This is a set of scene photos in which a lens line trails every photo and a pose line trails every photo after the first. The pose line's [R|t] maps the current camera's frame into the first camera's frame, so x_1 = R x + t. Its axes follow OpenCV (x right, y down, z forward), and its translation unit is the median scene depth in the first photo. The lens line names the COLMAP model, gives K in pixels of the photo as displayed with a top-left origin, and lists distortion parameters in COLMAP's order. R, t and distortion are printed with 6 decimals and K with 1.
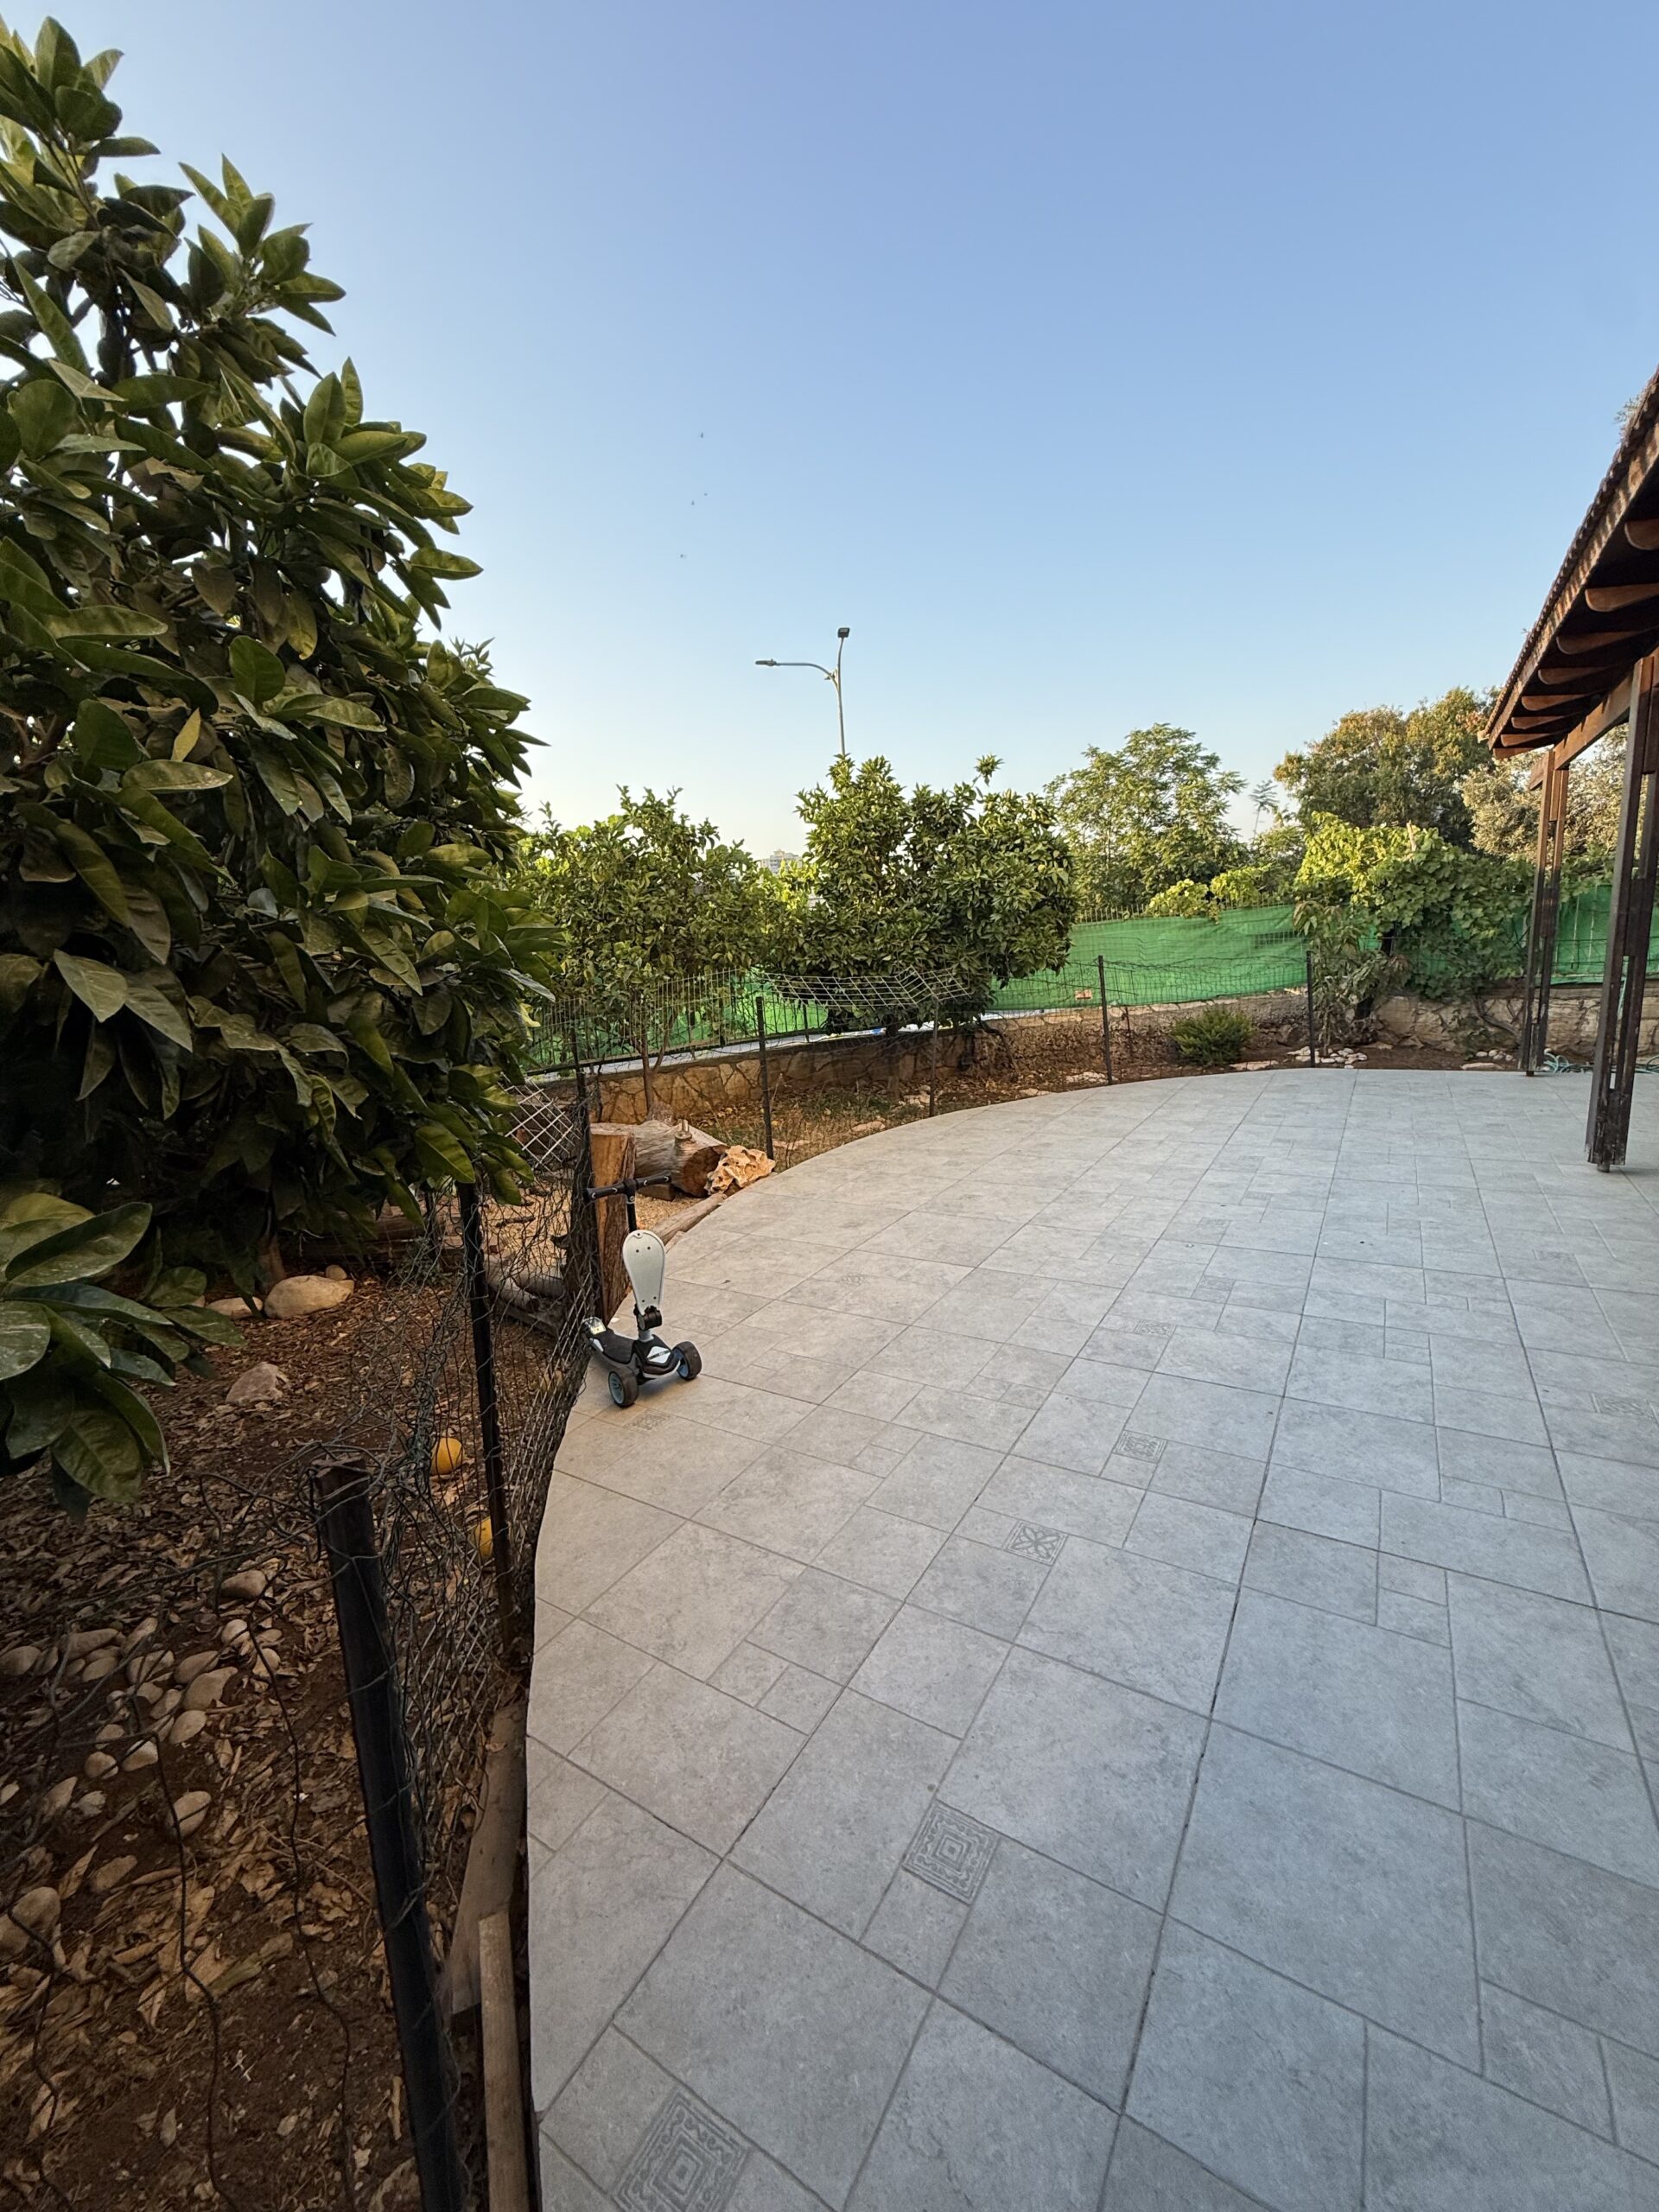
lens RADIAL K [[877.5, 0, 831.1], [0, 877.5, 1100.2], [0, 0, 1]] dist [-0.000378, 0.000023]
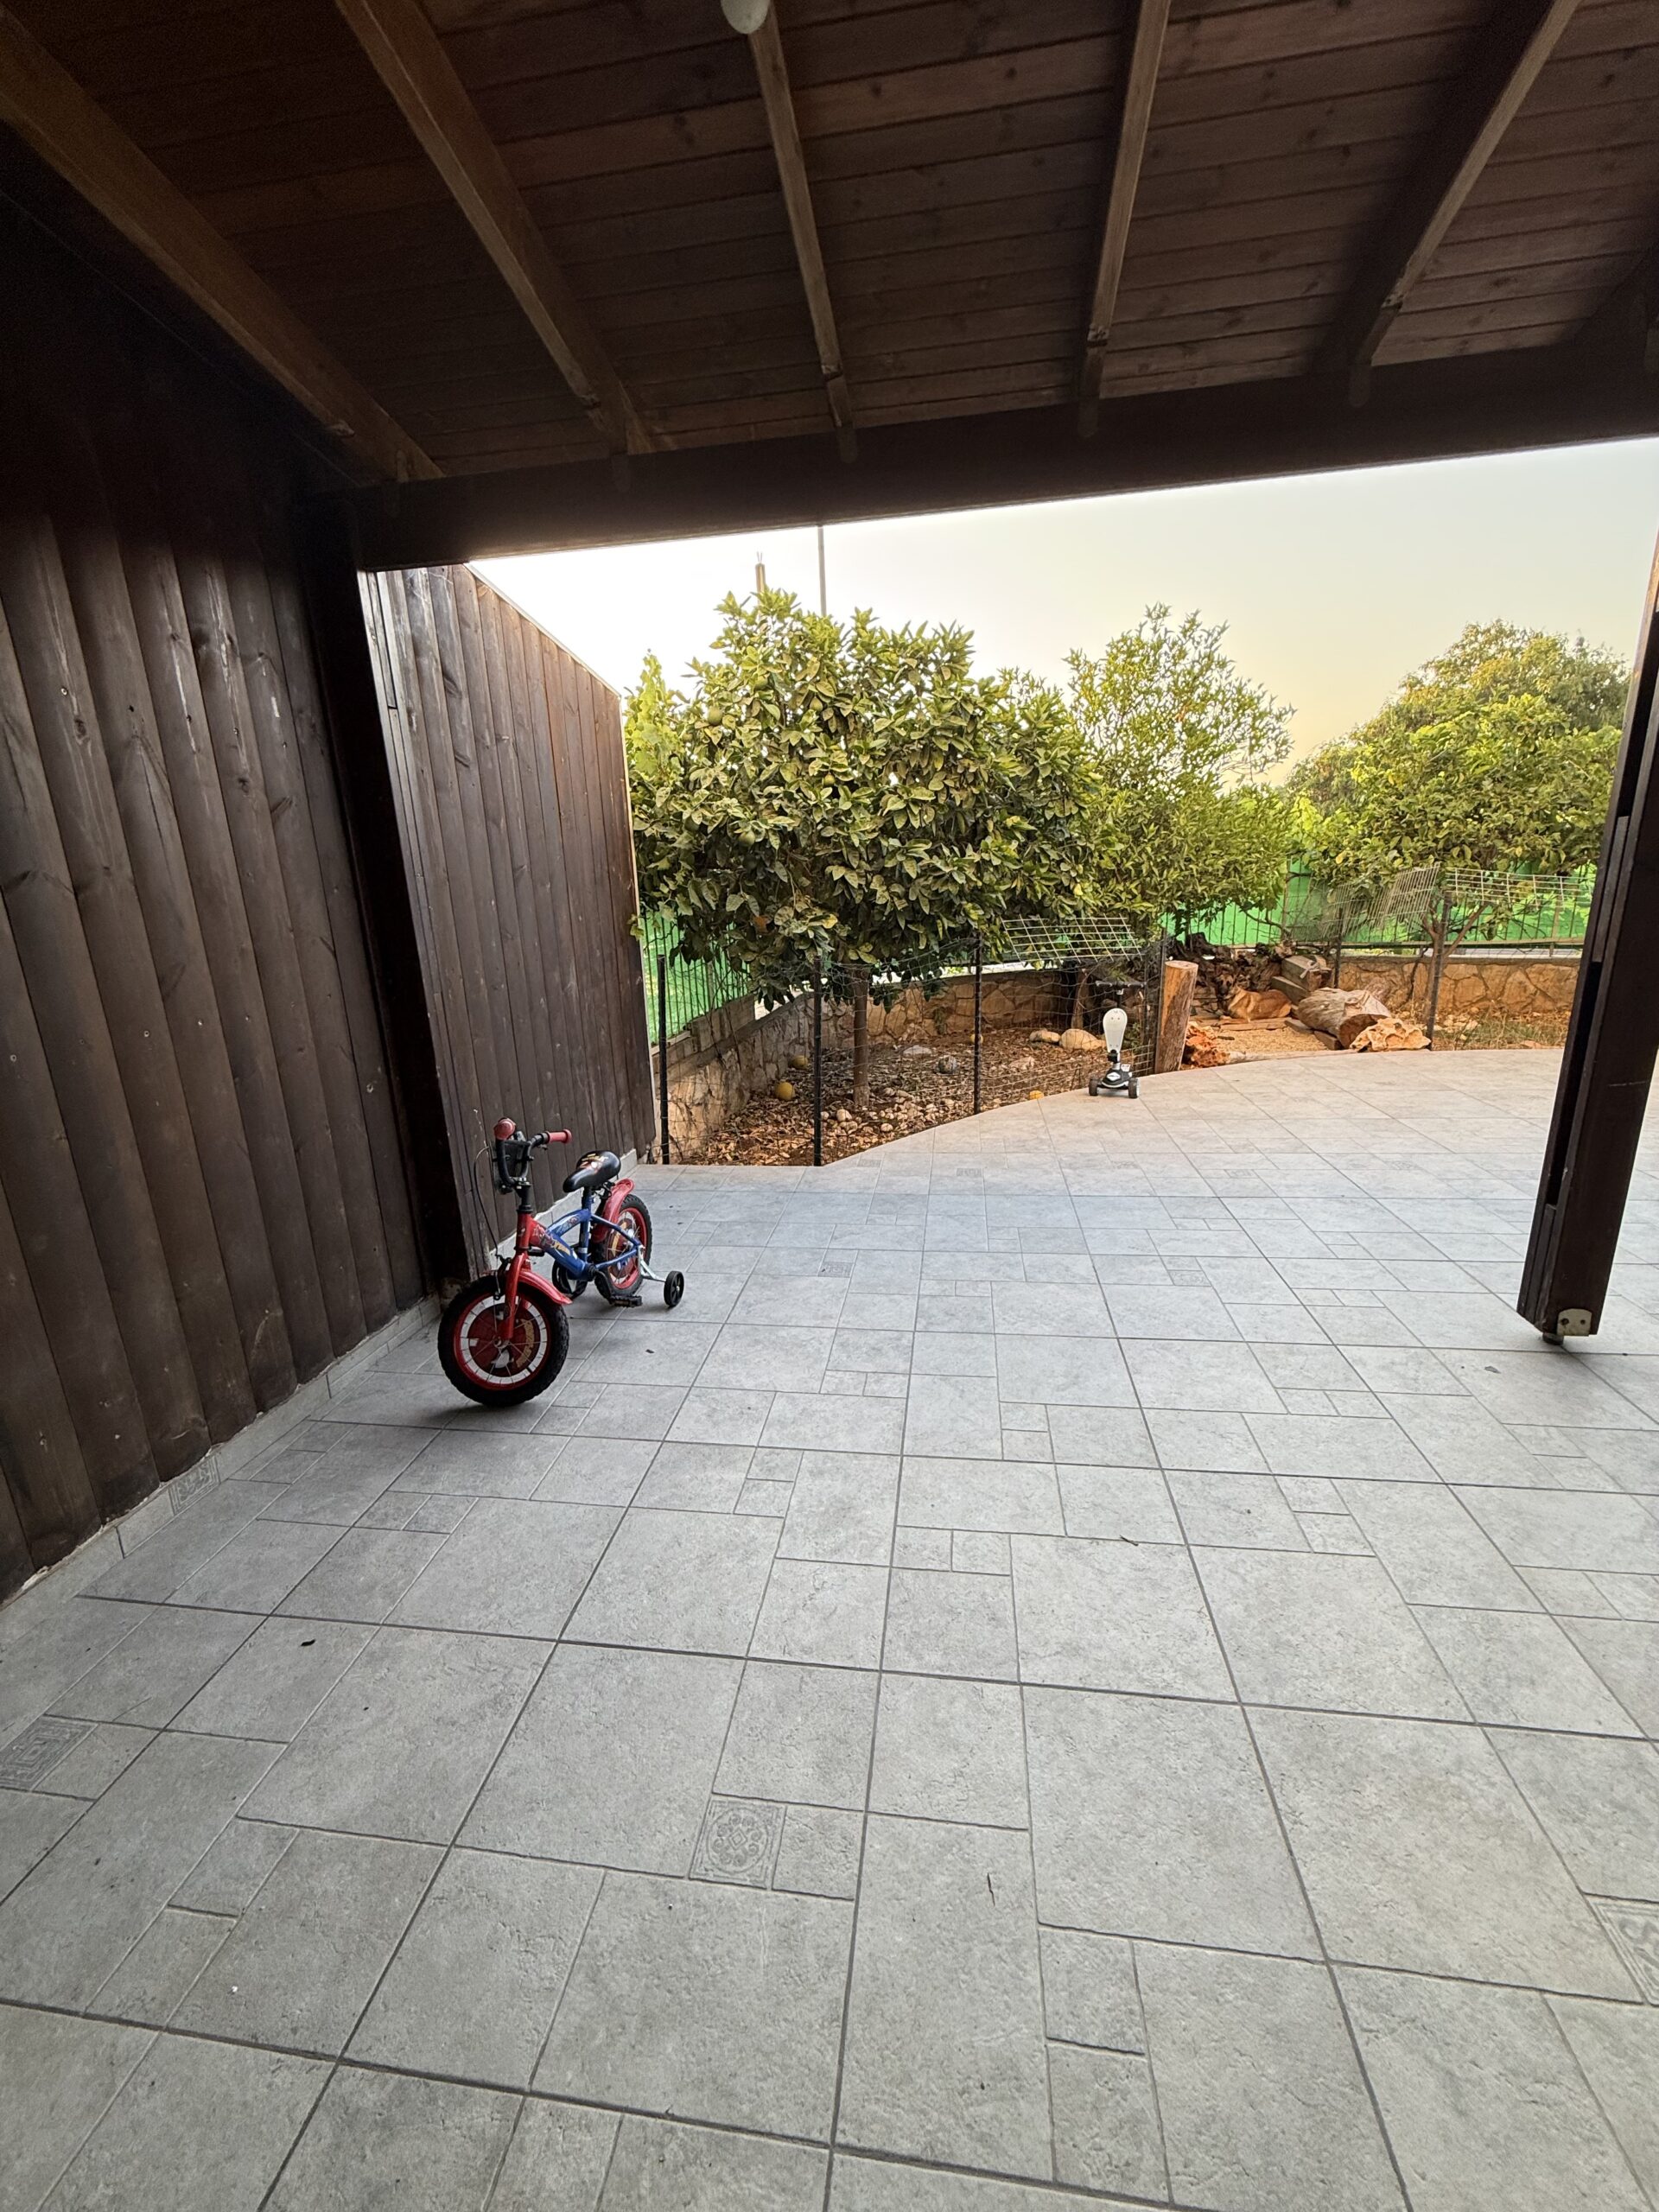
lens RADIAL K [[877.5, 0, 833.4], [0, 877.5, 1101.1], [0, 0, 1]] dist [-0.000378, 0.000023]
pose [[0.410346, 0.277219, -0.868773, 0.878187], [-0.147509, 0.960307, 0.236754, -0.013258], [0.899921, 0.031001, 0.434950, -0.266663]]
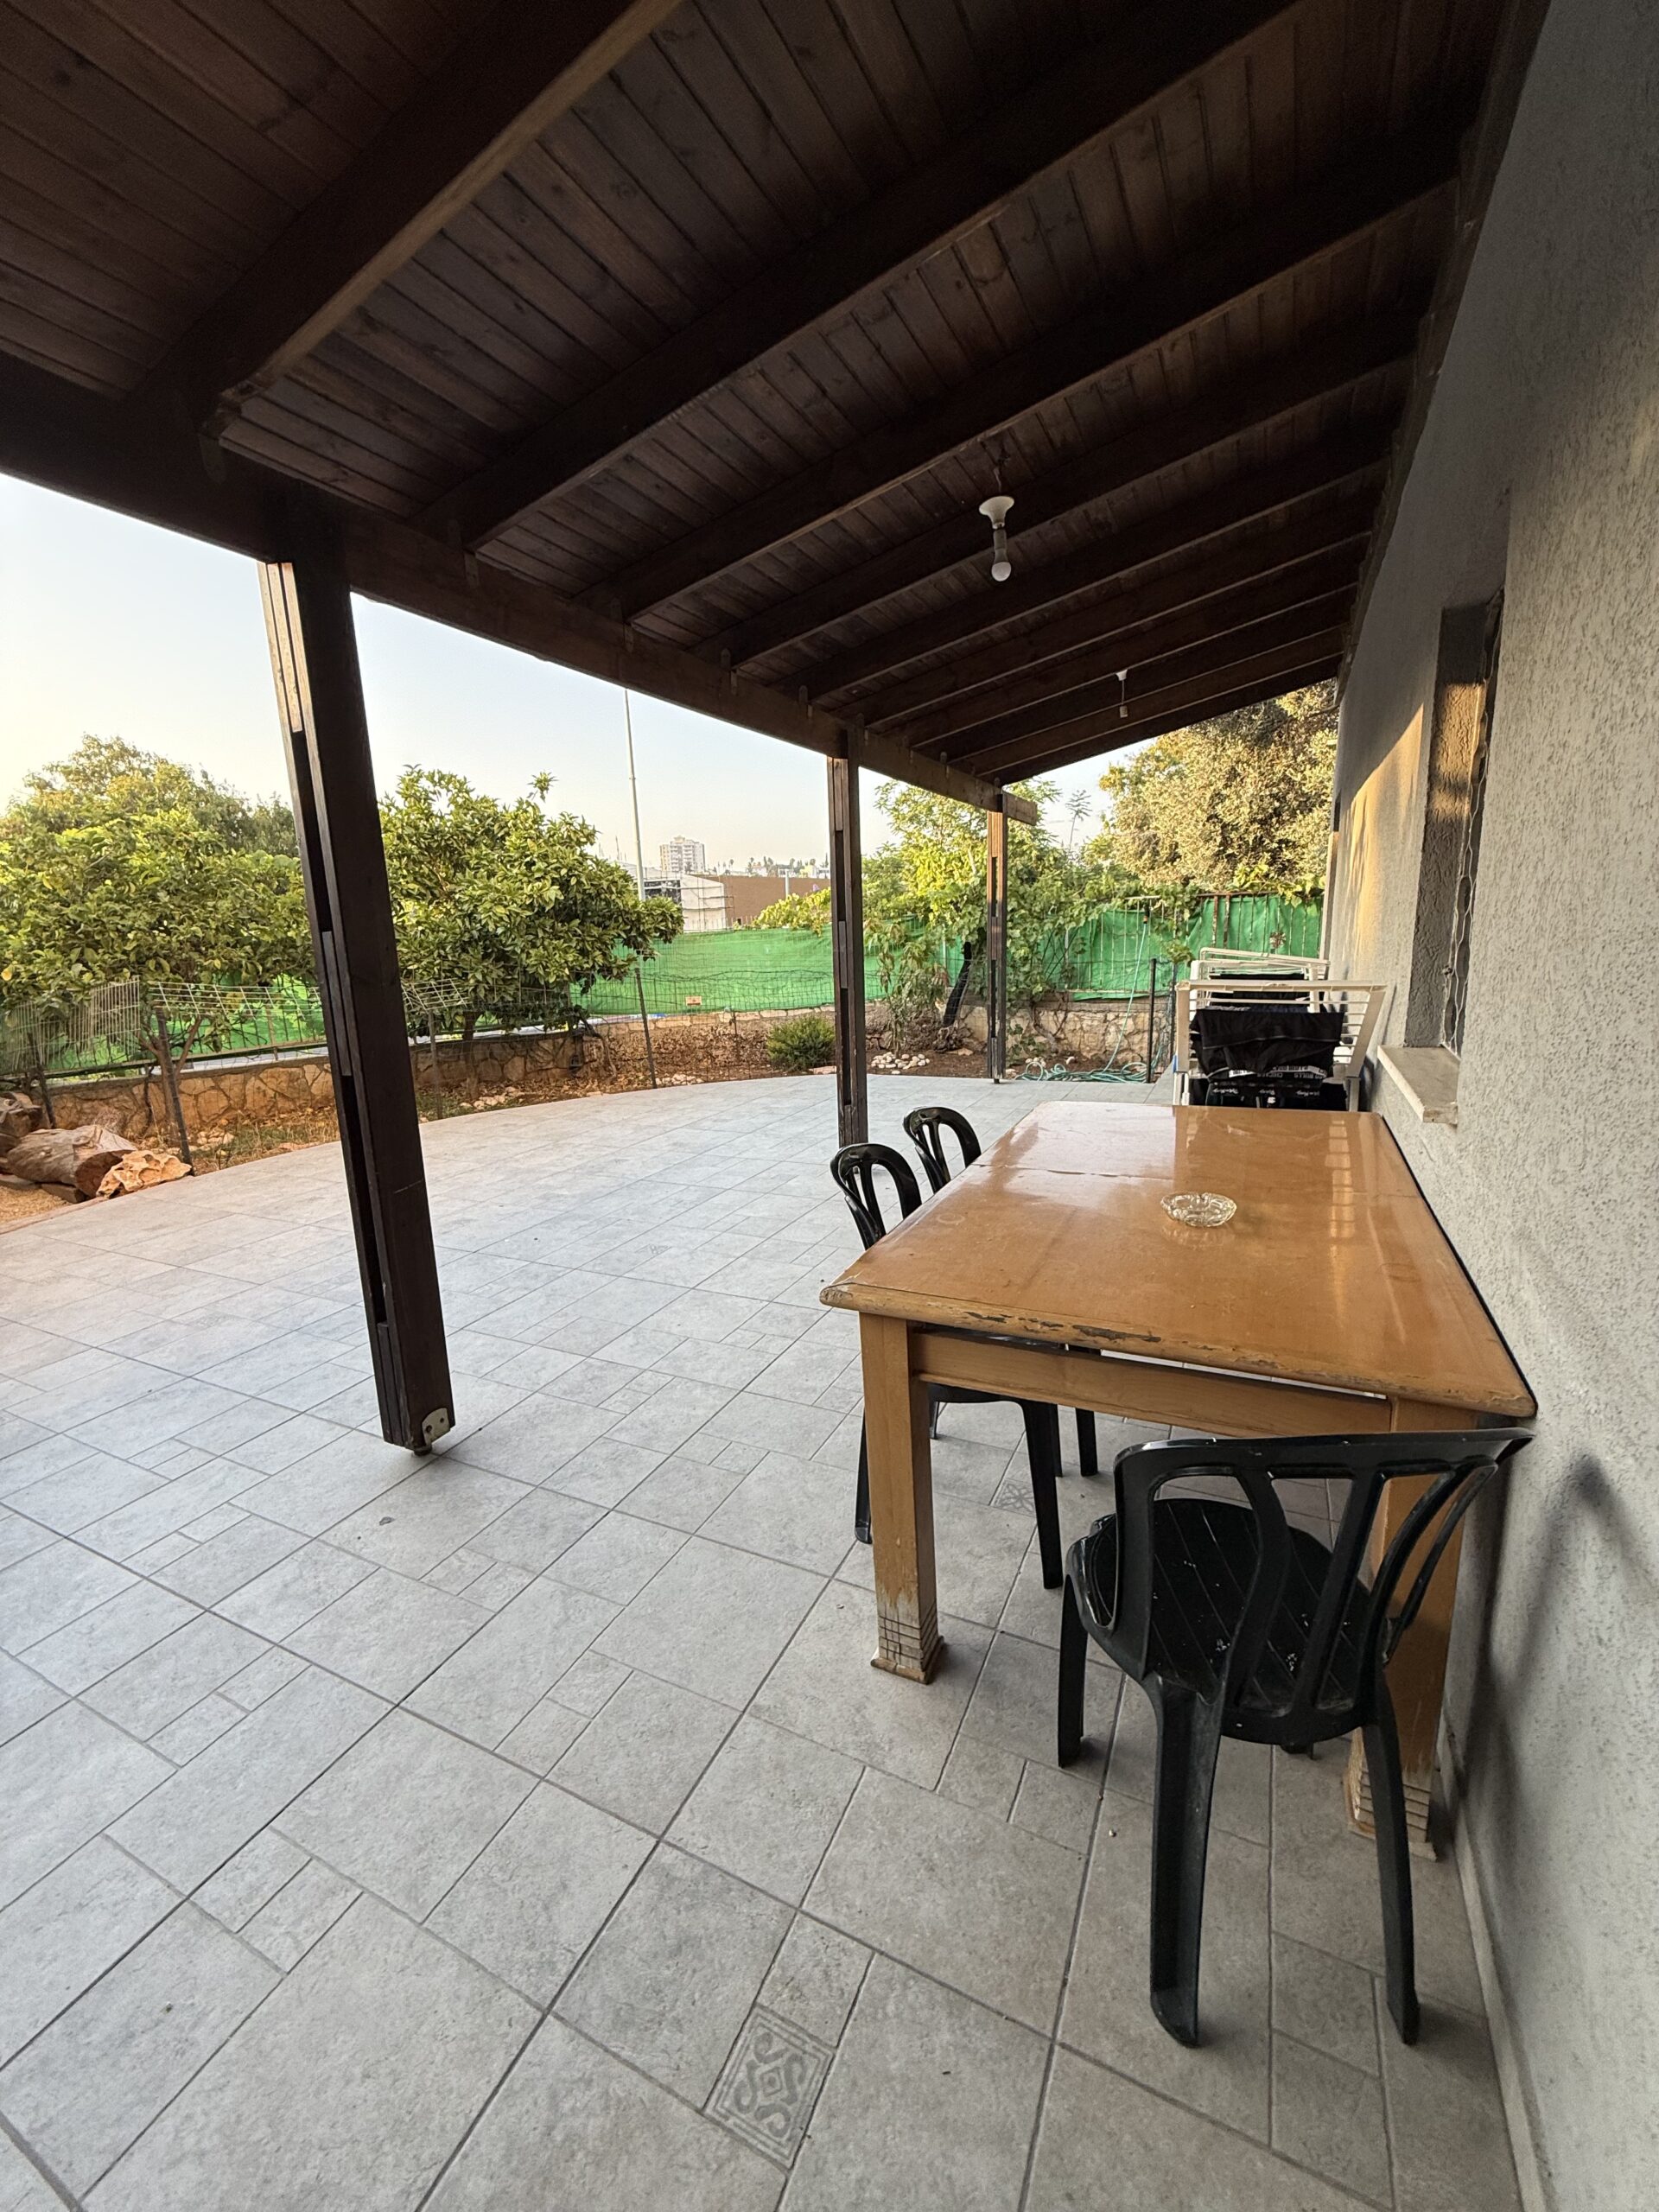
lens RADIAL K [[877.5, 0, 829.1], [0, 877.5, 1099.9], [0, 0, 1]] dist [-0.000378, 0.000023]
pose [[0.994240, 0.002579, 0.107147, 0.805768], [-0.003713, 0.999939, 0.010385, -0.029951], [-0.107114, -0.010723, 0.994189, -0.161645]]
